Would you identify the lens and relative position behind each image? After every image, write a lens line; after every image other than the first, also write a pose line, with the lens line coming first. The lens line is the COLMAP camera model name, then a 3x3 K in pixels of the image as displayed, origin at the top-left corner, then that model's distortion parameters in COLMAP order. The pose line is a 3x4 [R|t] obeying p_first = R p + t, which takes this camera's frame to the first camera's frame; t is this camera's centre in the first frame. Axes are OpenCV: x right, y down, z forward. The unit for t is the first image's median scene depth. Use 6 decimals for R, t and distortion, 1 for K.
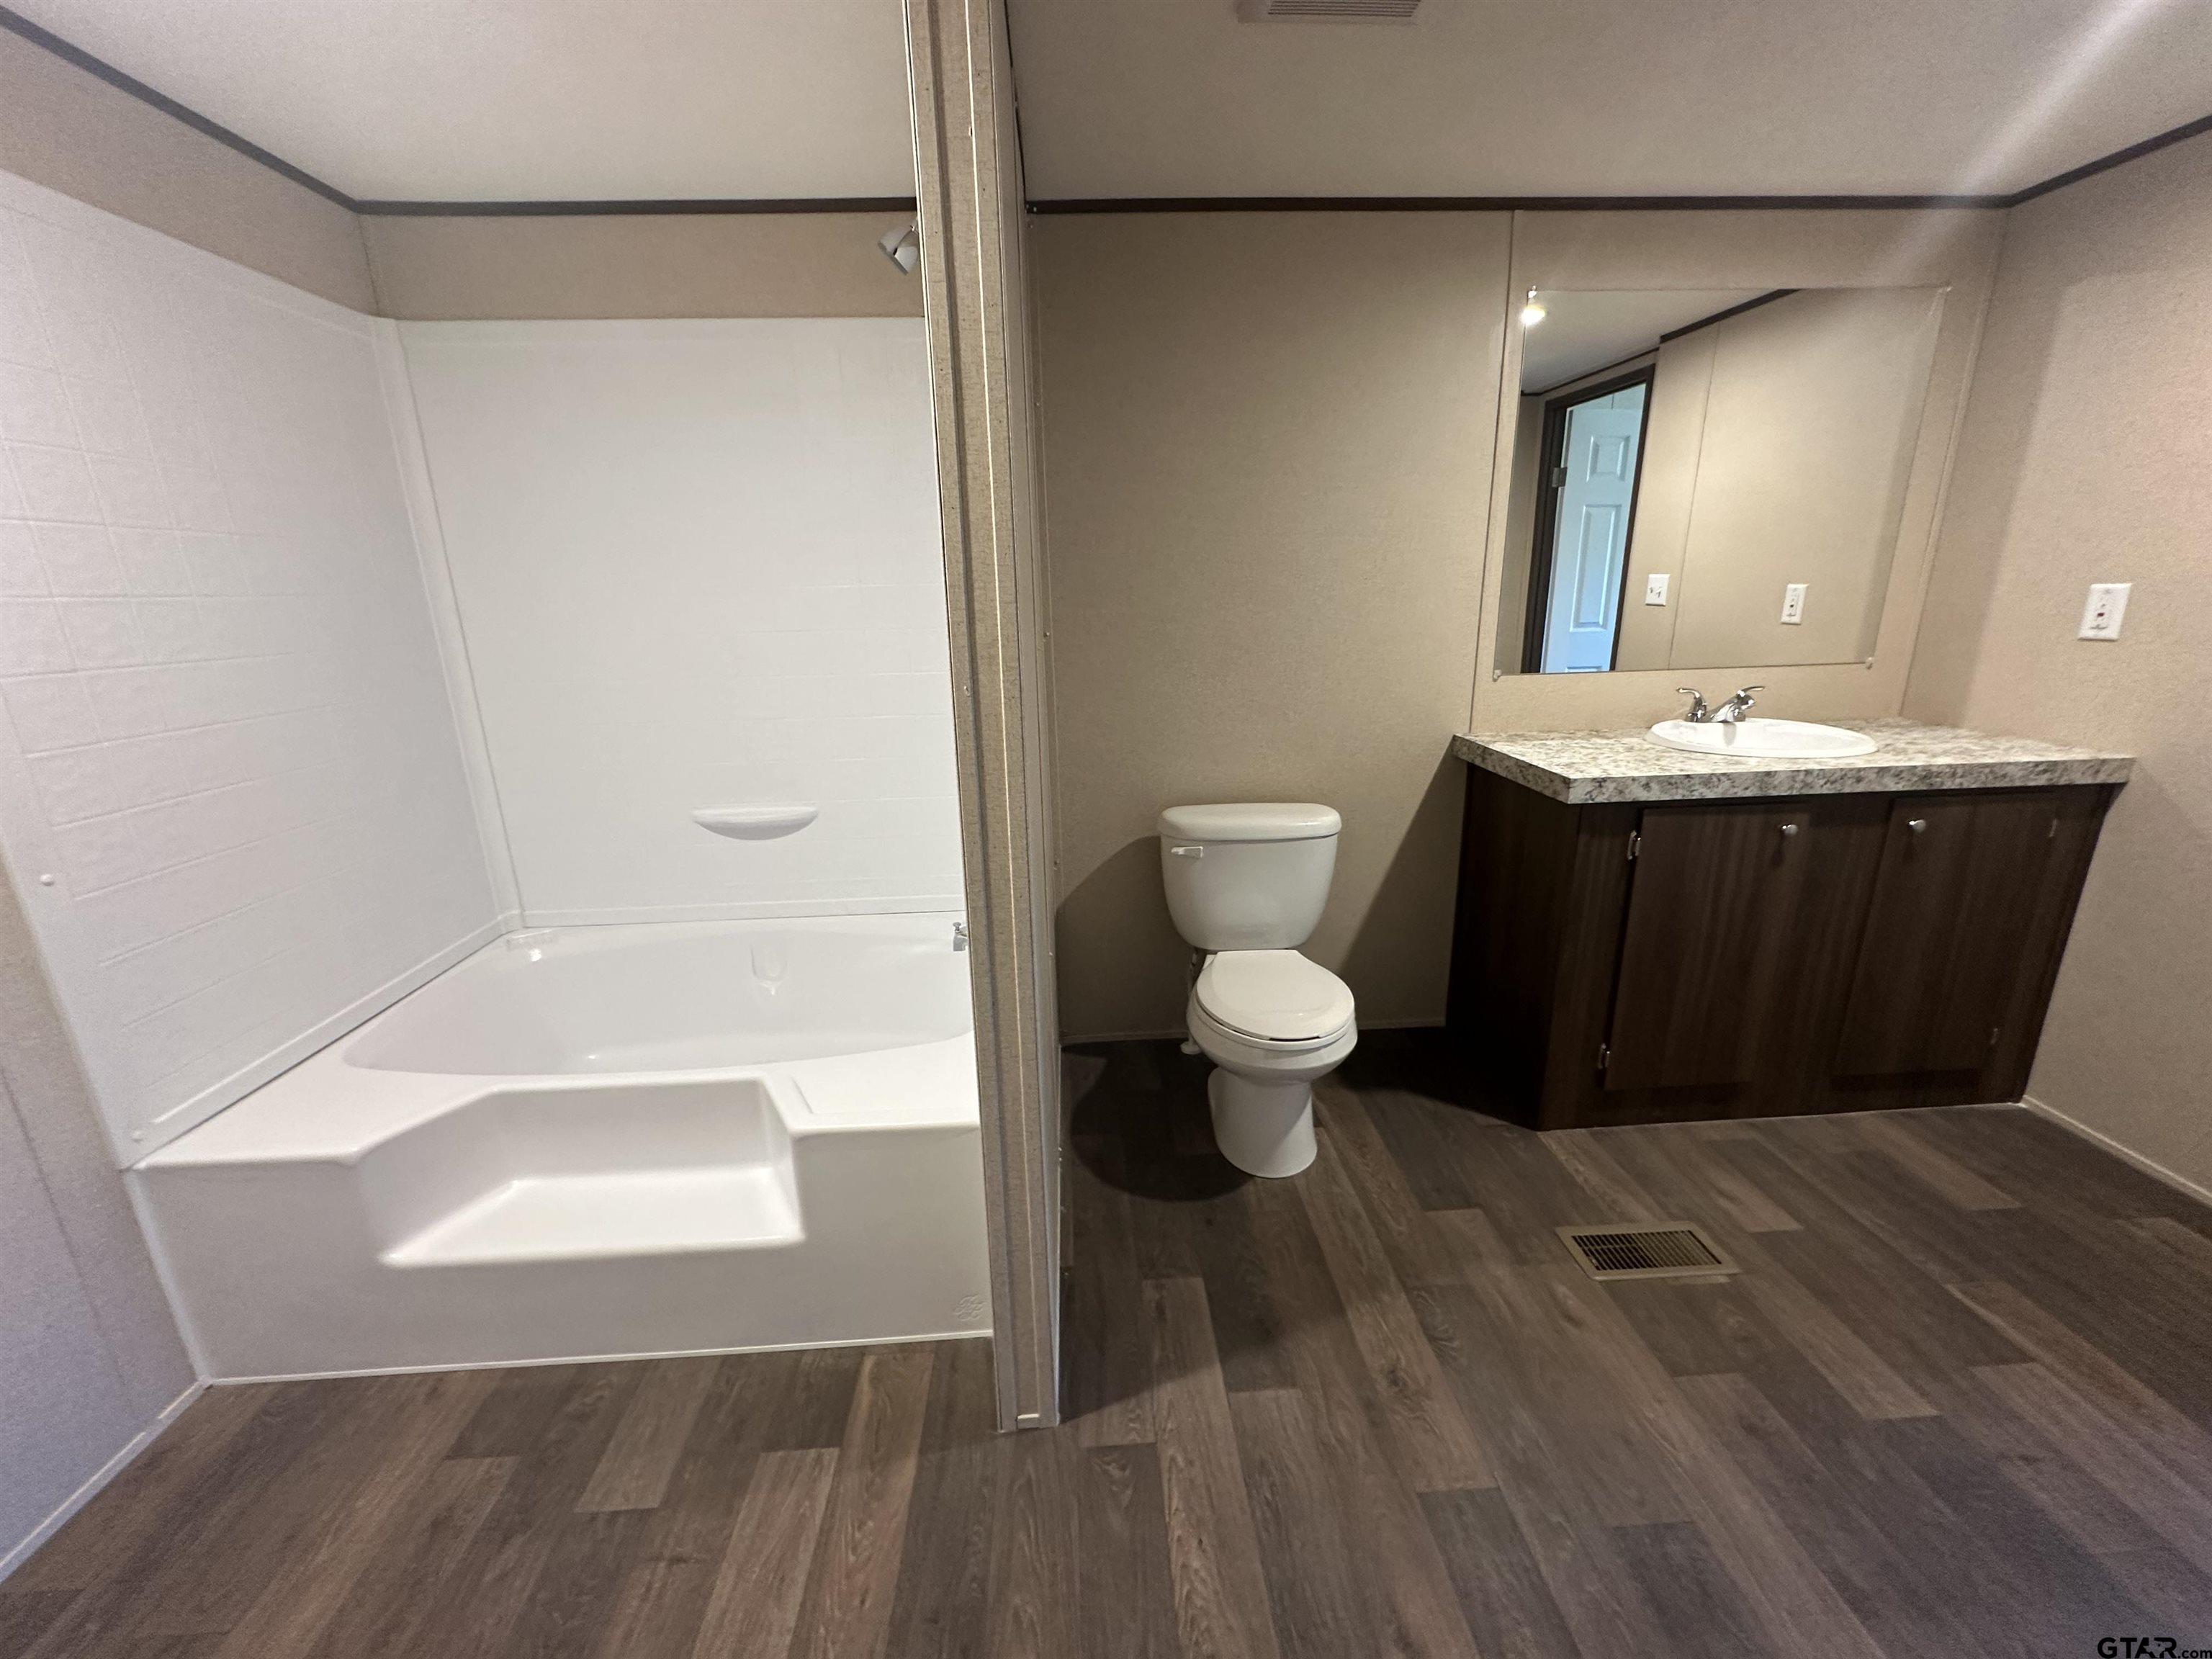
lens RADIAL K [[883.4, 0, 1107.5], [0, 883.4, 822.5], [0, 0, 1]] dist [-0.000442, 0.000056]
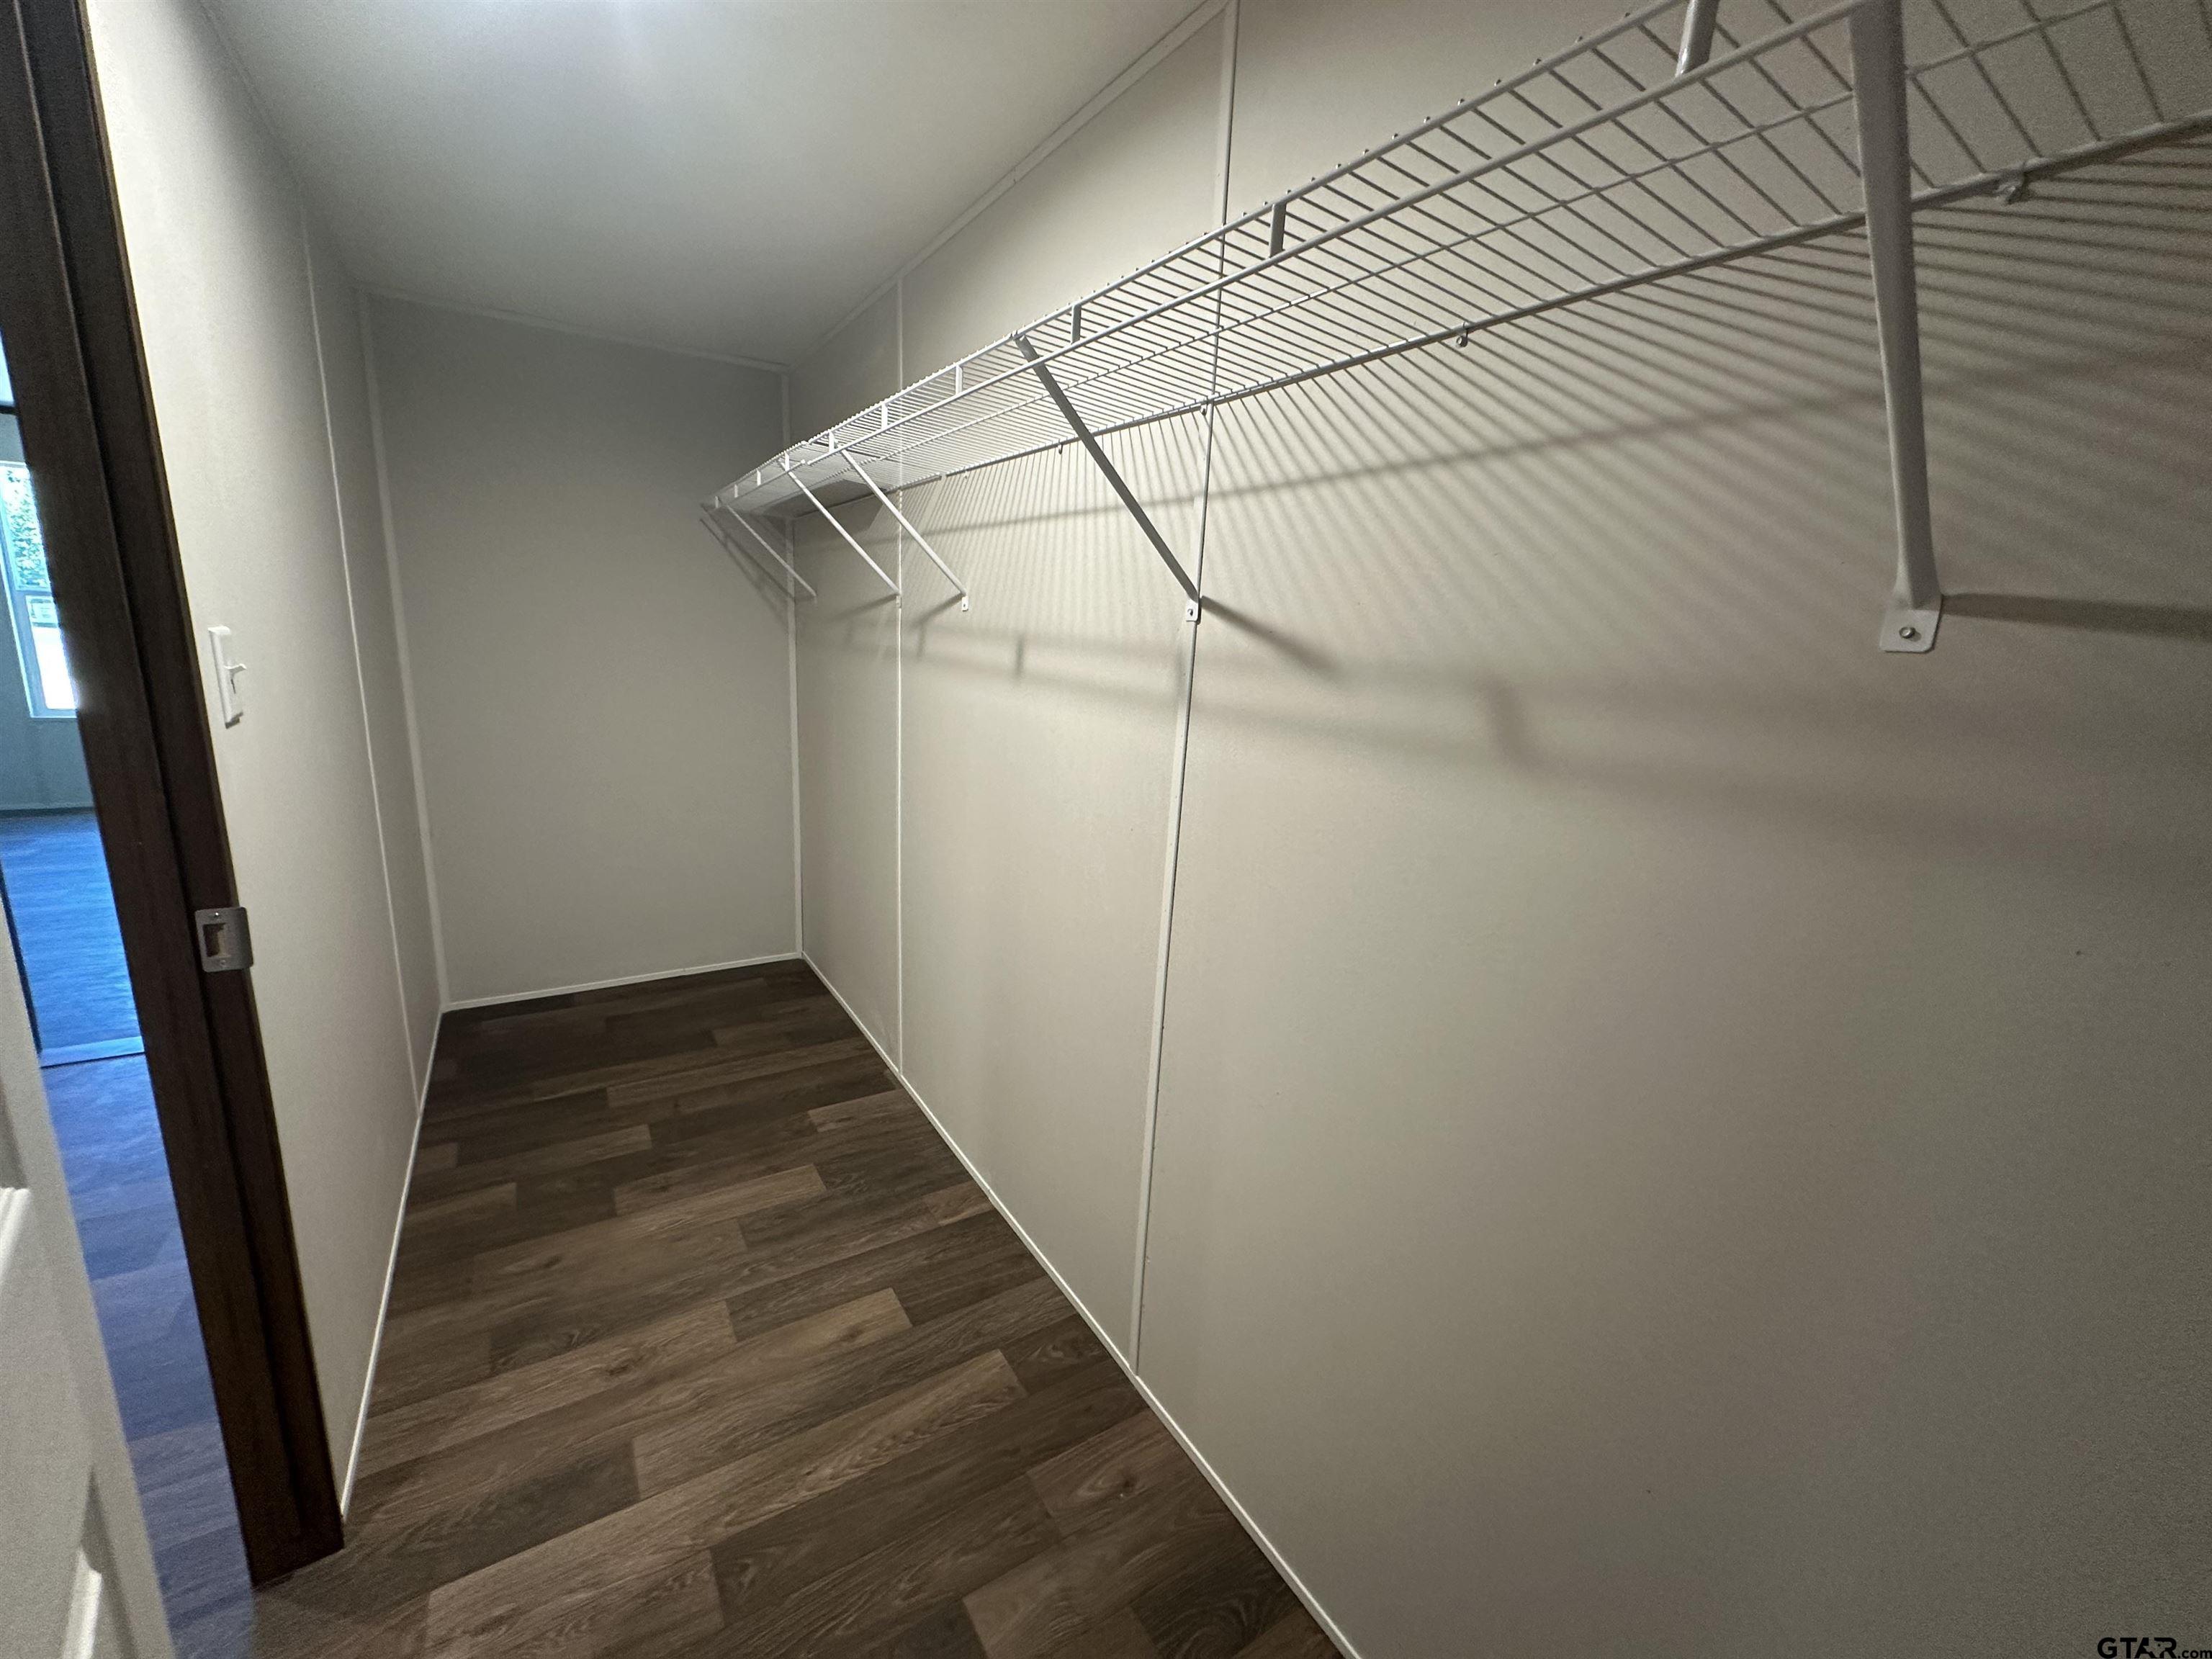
lens RADIAL K [[883.4, 0, 1107.1], [0, 883.4, 831.2], [0, 0, 1]] dist [-0.000442, 0.000056]
pose [[-0.495218, -0.201113, 0.845170, -0.616495], [0.186538, 0.925532, 0.329536, -0.177695], [-0.848506, 0.320849, -0.420825, 0.621693]]
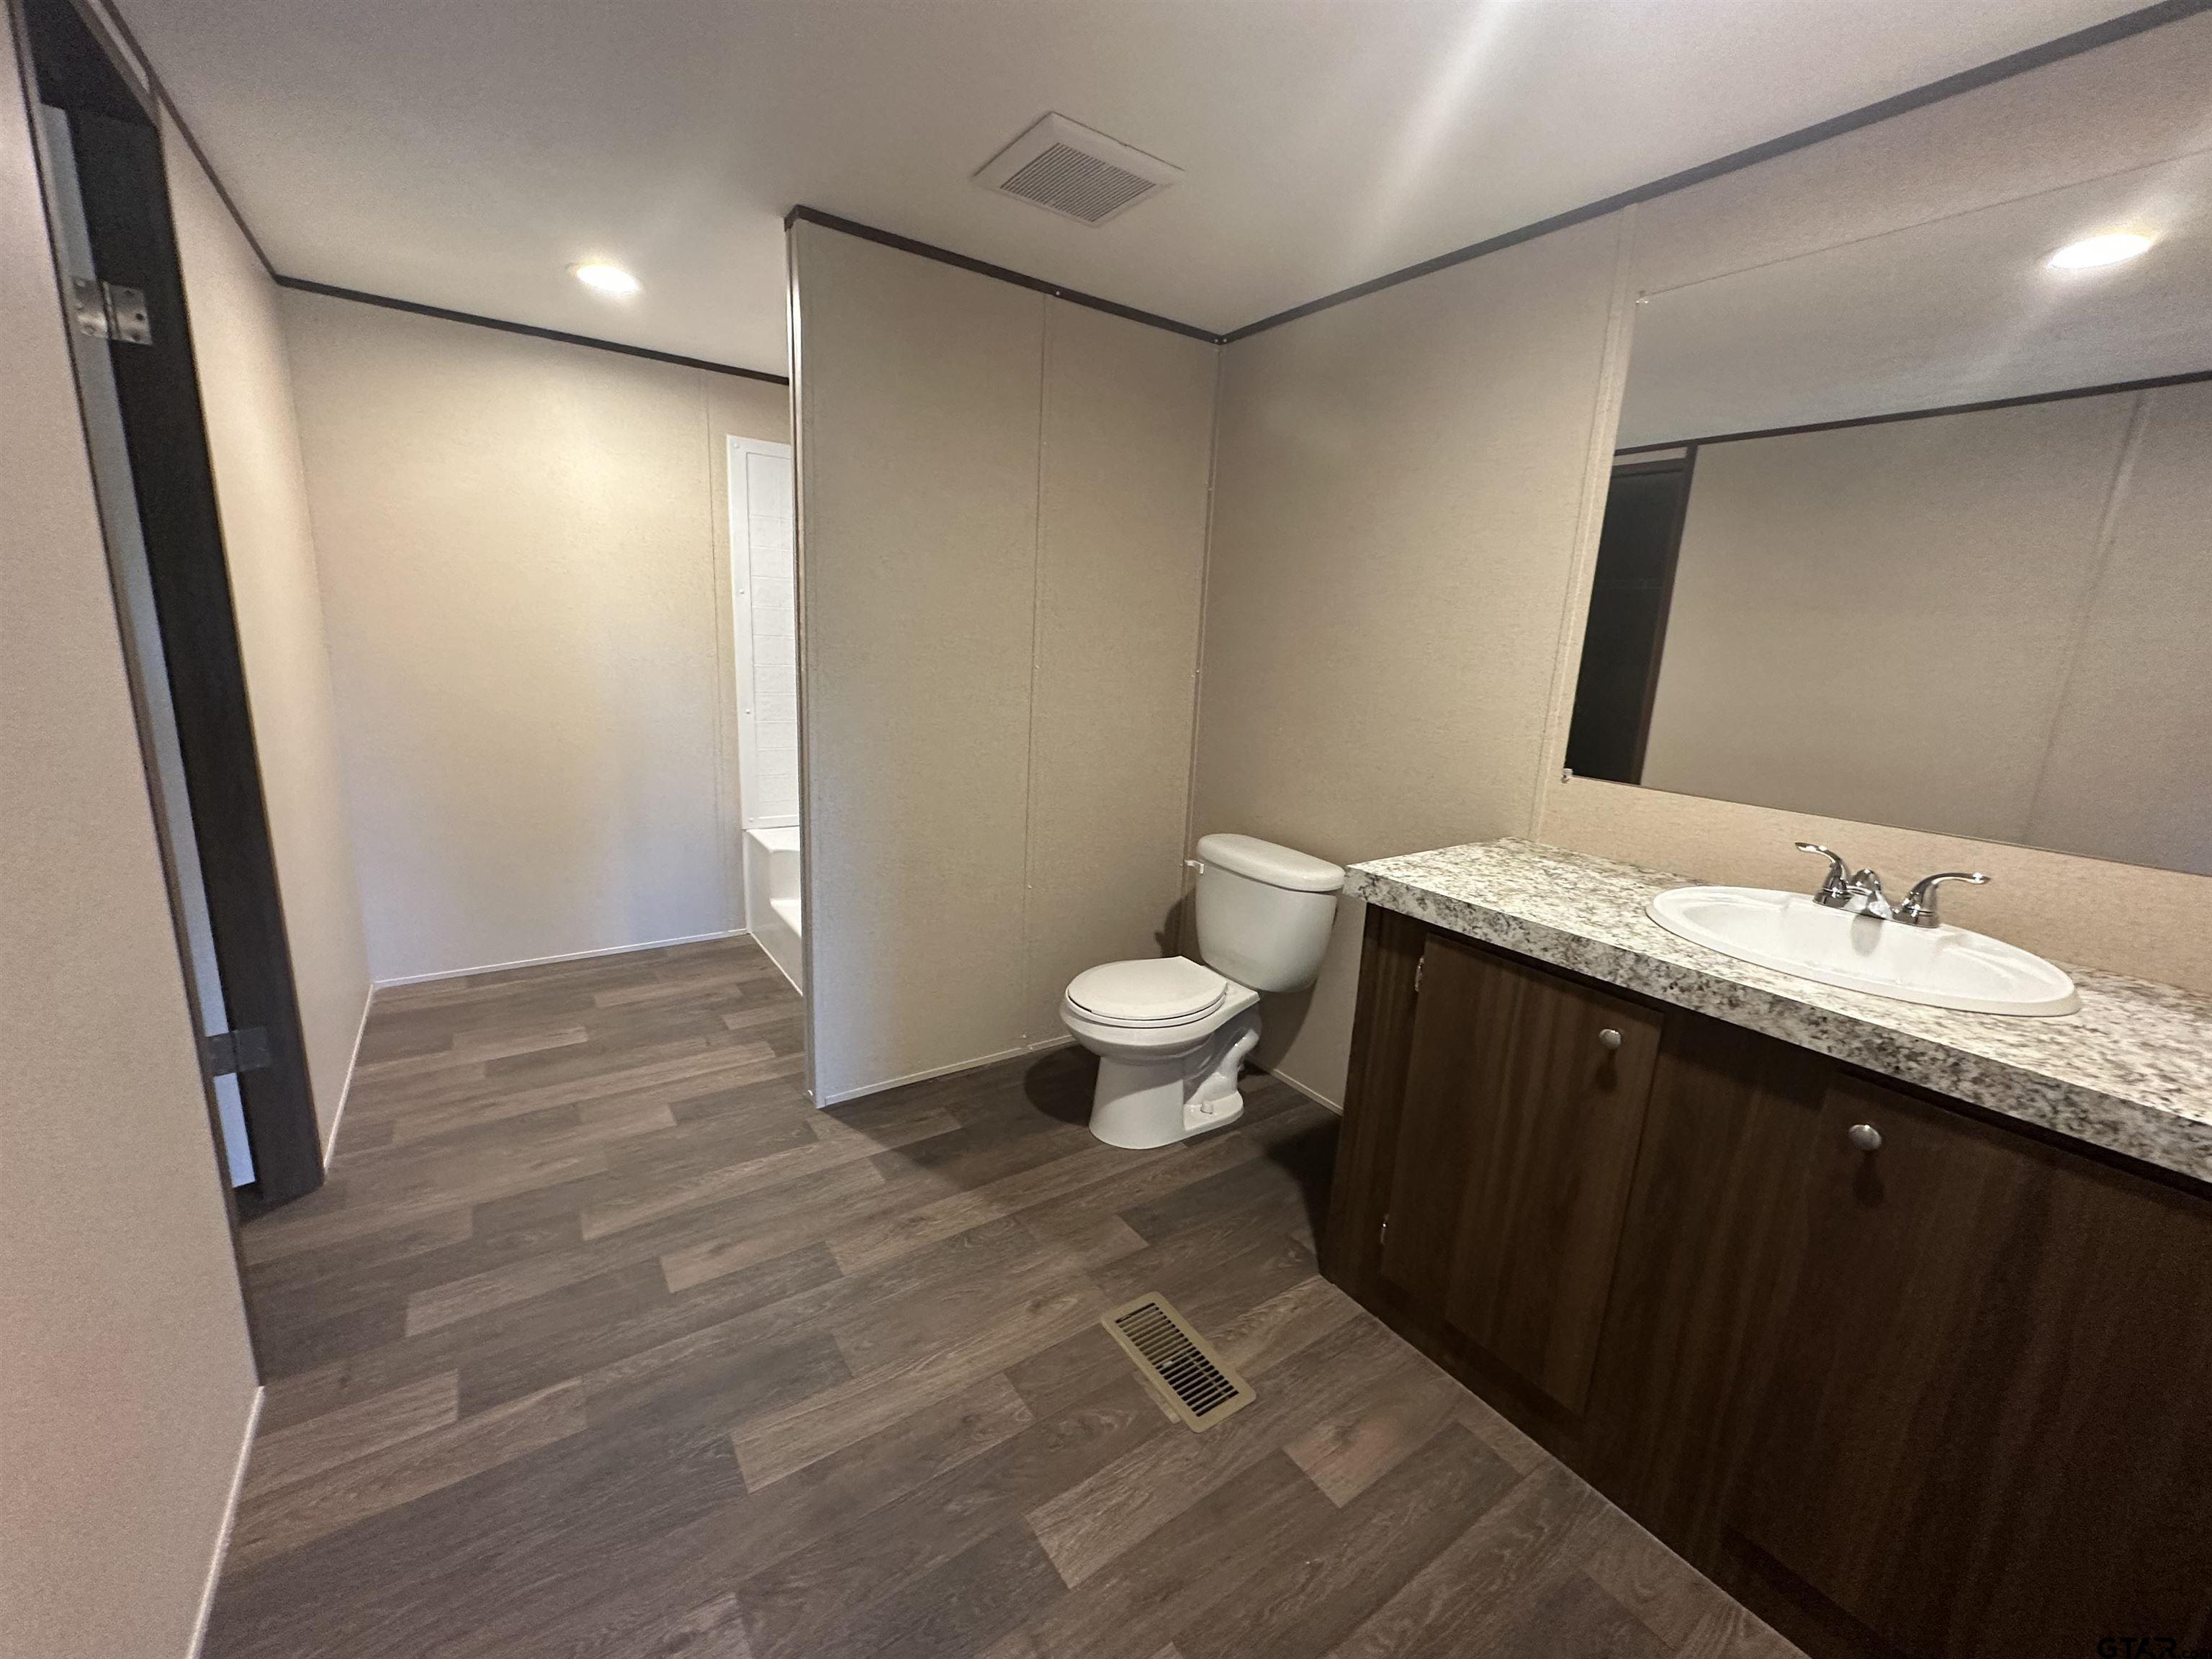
lens RADIAL K [[883.4, 0, 1105.3], [0, 883.4, 822.8], [0, 0, 1]] dist [-0.000442, 0.000056]
pose [[0.525484, 0.227880, -0.819718, 1.184666], [-0.281775, 0.955703, 0.085050, -0.104352], [0.802788, 0.186284, 0.566418, 0.313090]]
